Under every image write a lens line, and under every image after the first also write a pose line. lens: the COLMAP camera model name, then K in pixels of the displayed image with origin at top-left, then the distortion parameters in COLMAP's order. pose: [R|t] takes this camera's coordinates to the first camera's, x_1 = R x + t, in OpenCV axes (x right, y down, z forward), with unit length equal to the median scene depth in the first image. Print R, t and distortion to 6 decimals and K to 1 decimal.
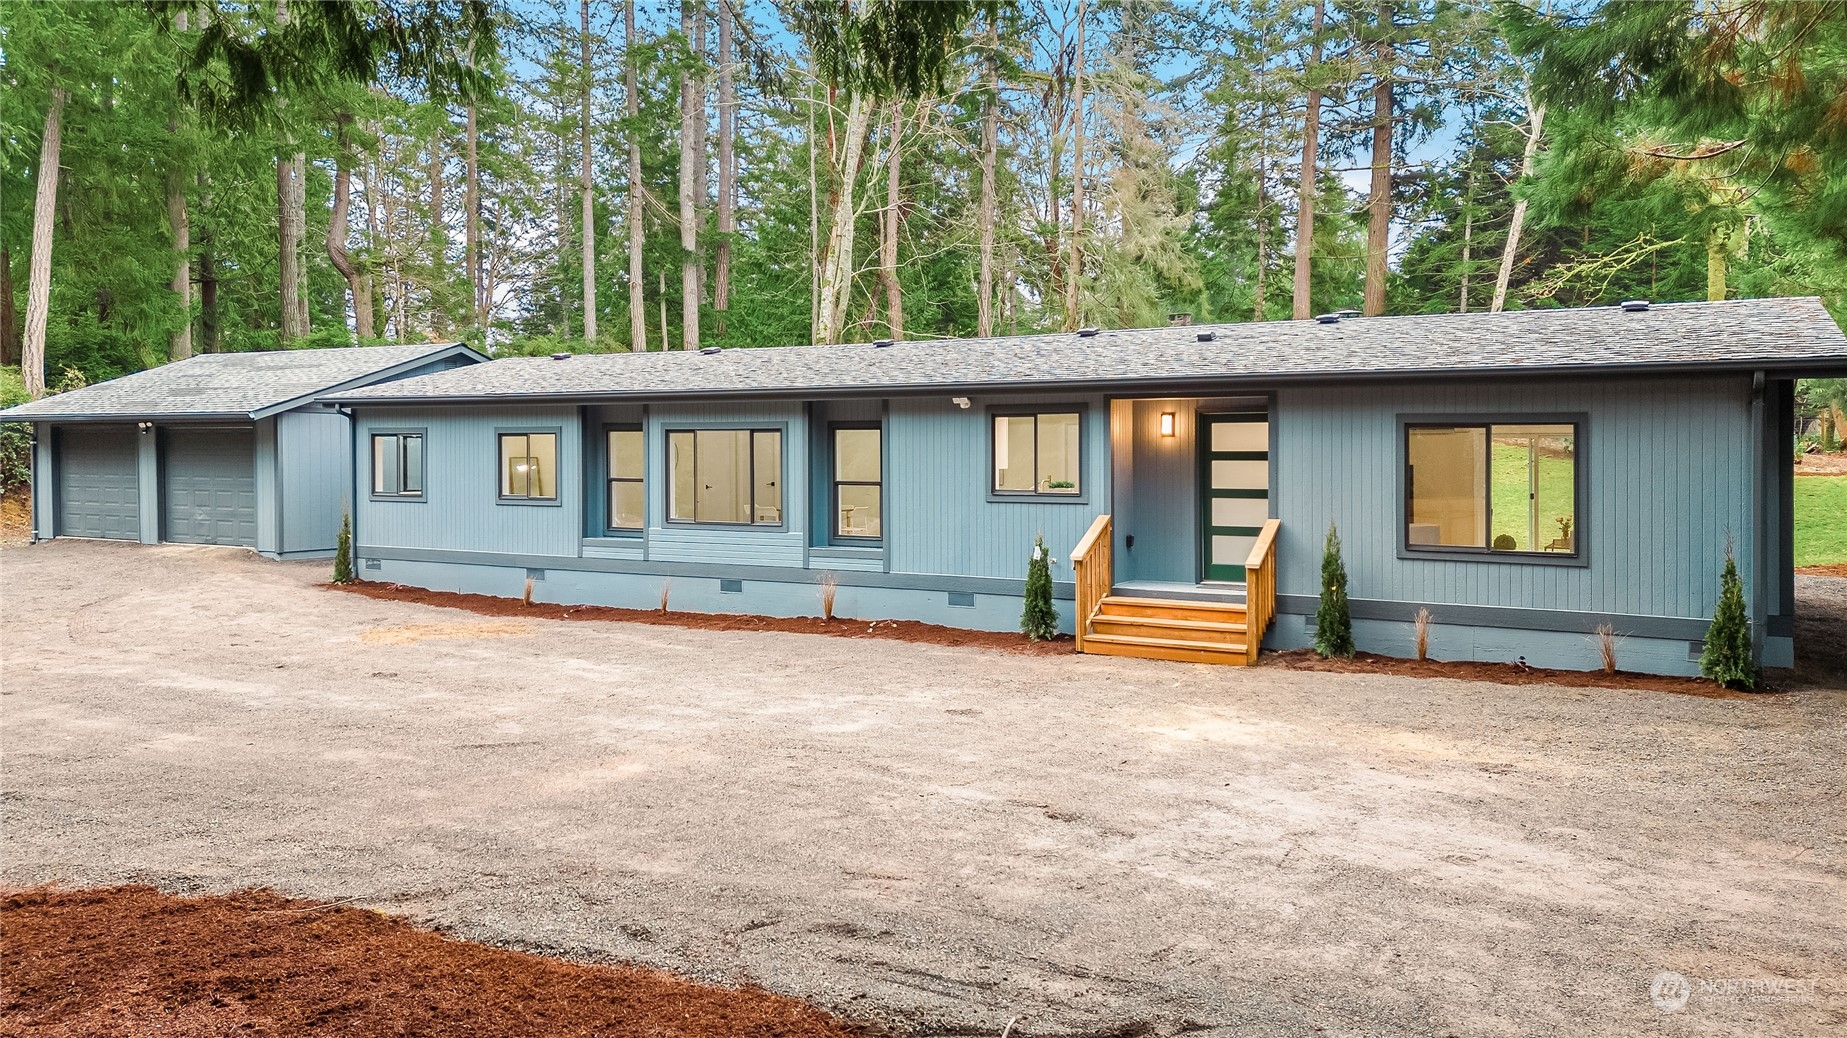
lens RADIAL K [[1316.5, 0, 923.5], [0, 1316.5, 519.0], [0, 0, 1]] dist [0.037096, 0.001965]
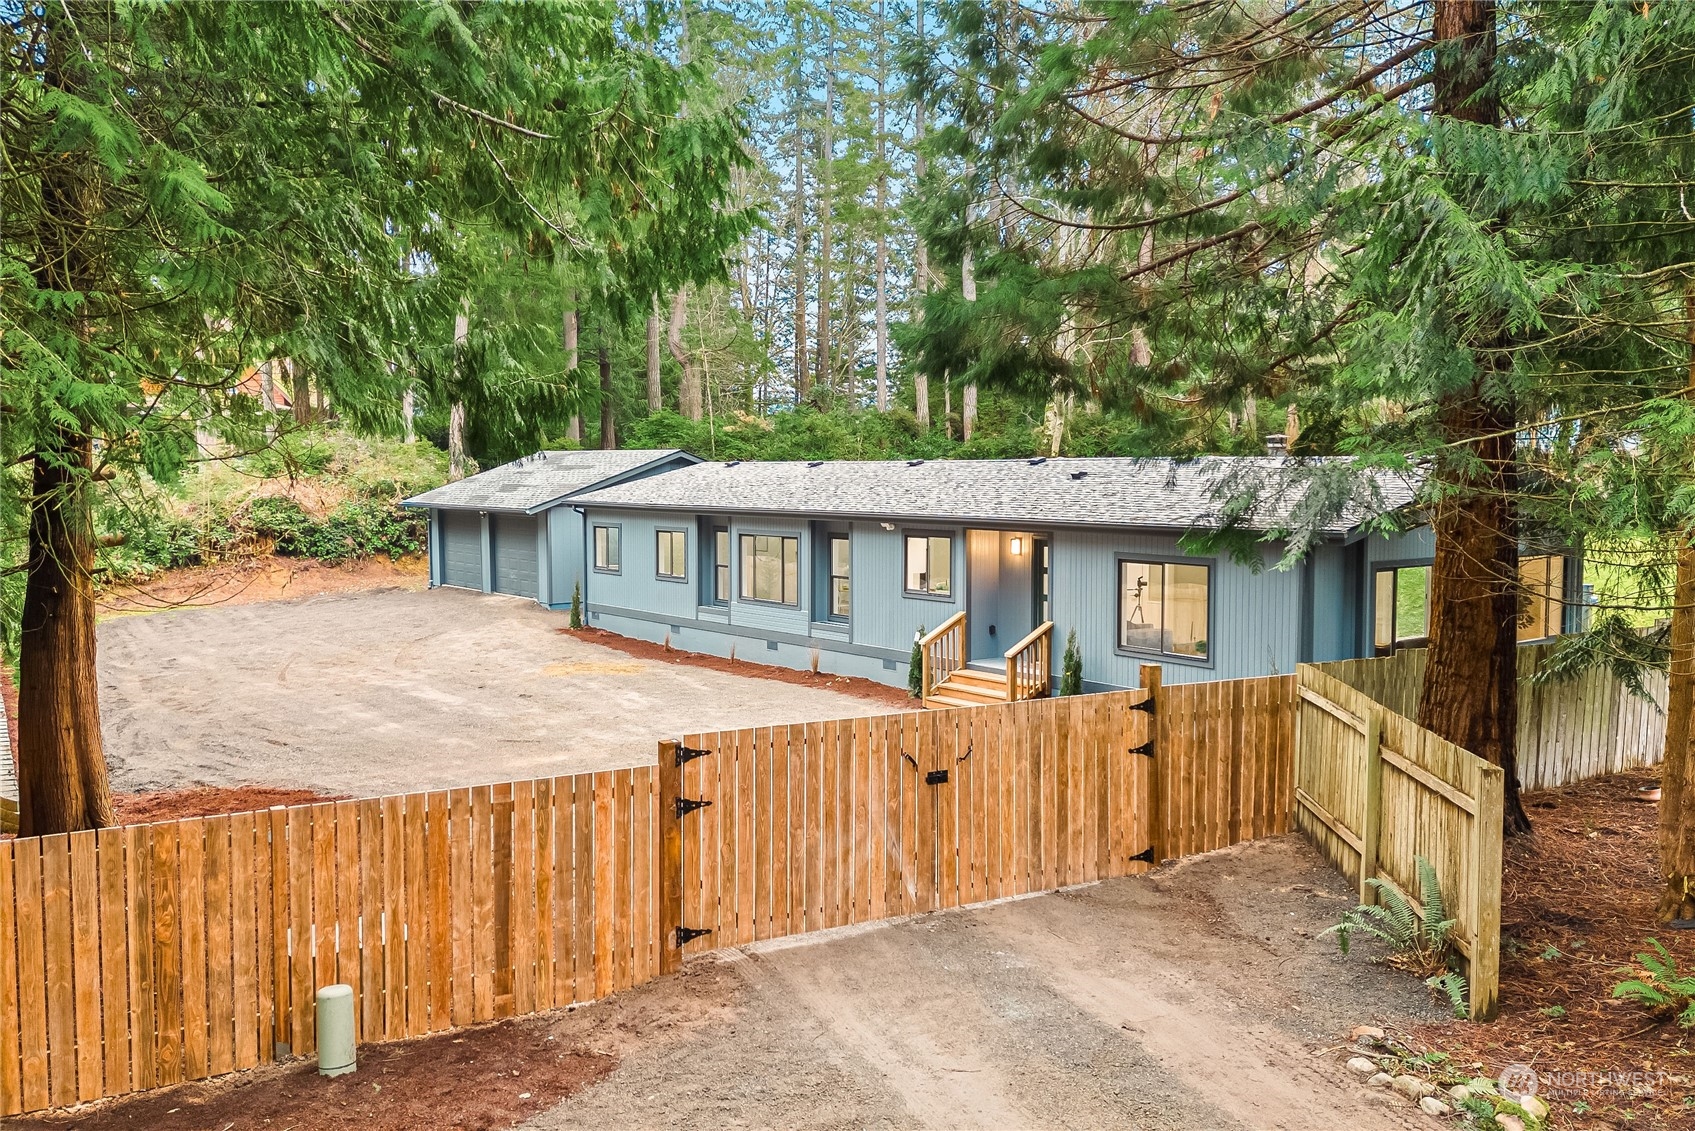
lens RADIAL K [[1399.8, 0, 847.5], [0, 1399.8, 565.5], [0, 0, 1]] dist [0.097653, -0.125902]
pose [[0.922972, 0.021241, -0.384281, 0.472493], [-0.012234, 0.999590, 0.025870, -0.070705], [0.384673, -0.019176, 0.922854, -0.339221]]
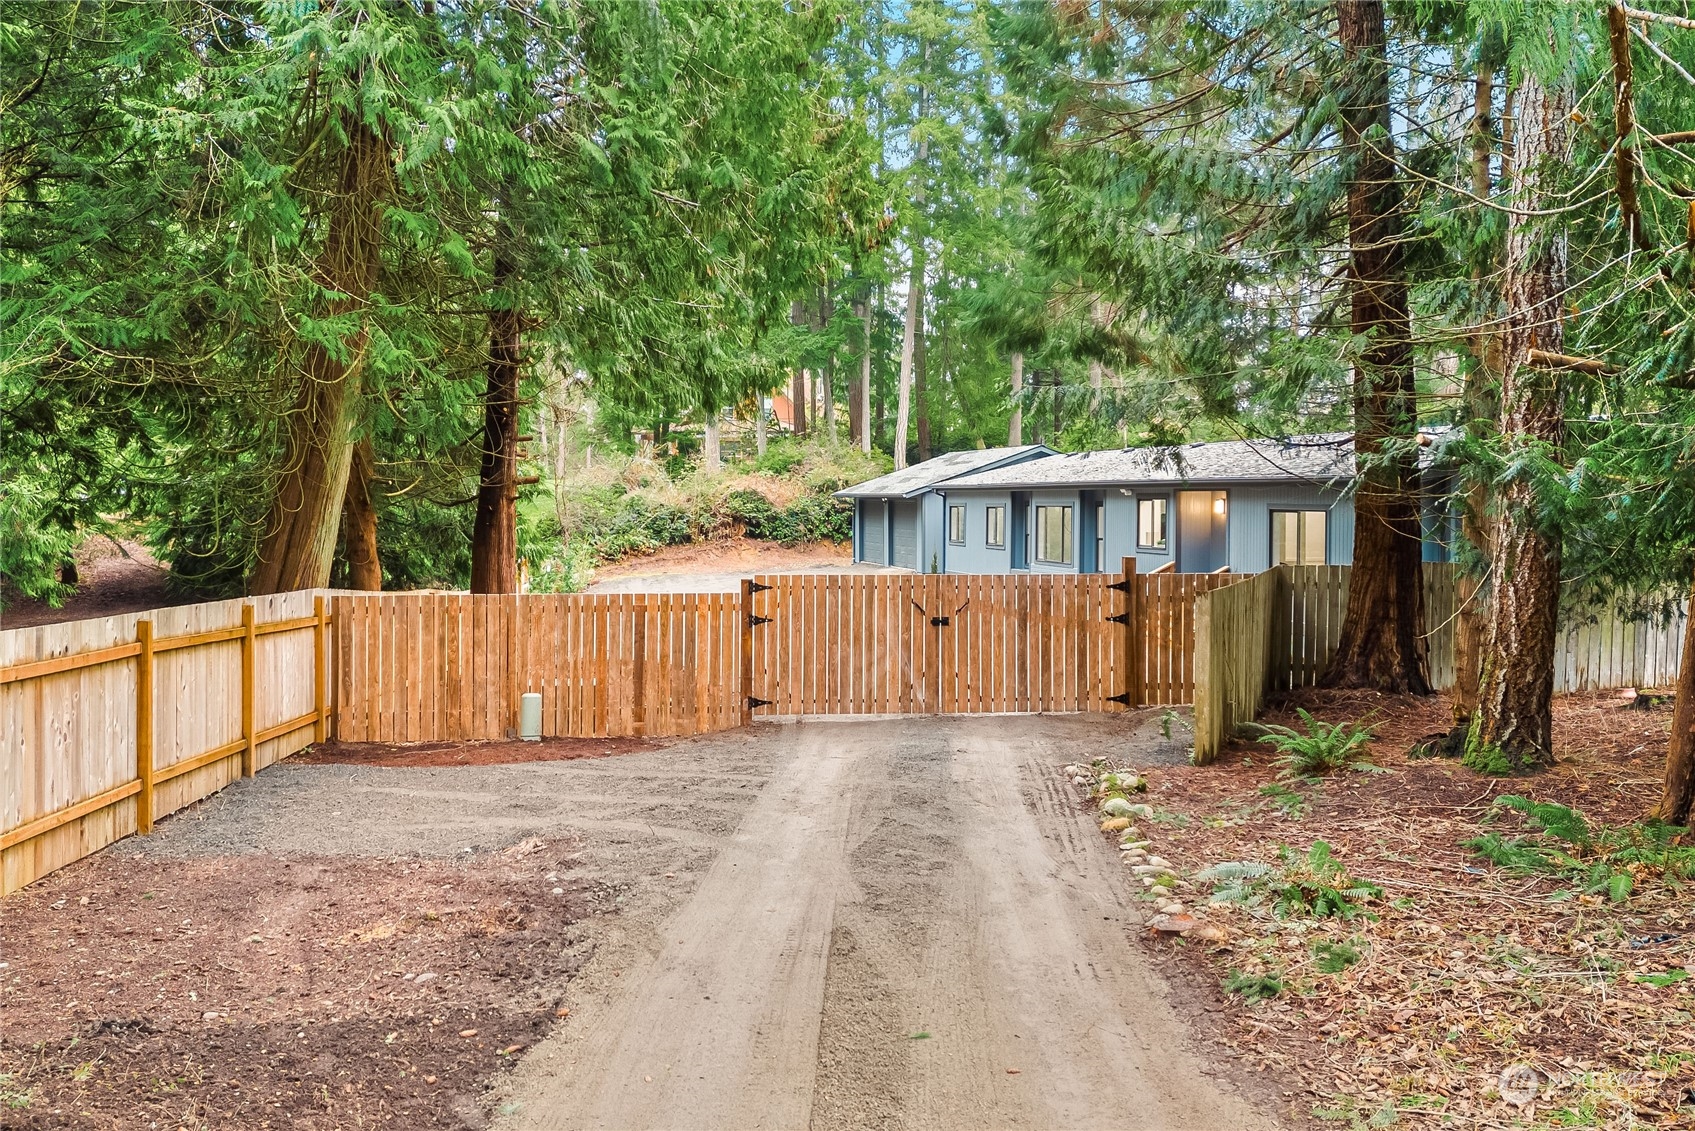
lens RADIAL K [[1399.8, 0, 847.5], [0, 1399.8, 565.5], [0, 0, 1]] dist [0.097653, -0.125902]
pose [[0.704169, 0.032157, -0.709304, 0.879399], [-0.033691, 0.999362, 0.011860, -0.003575], [0.709232, 0.015545, 0.704803, -0.431609]]
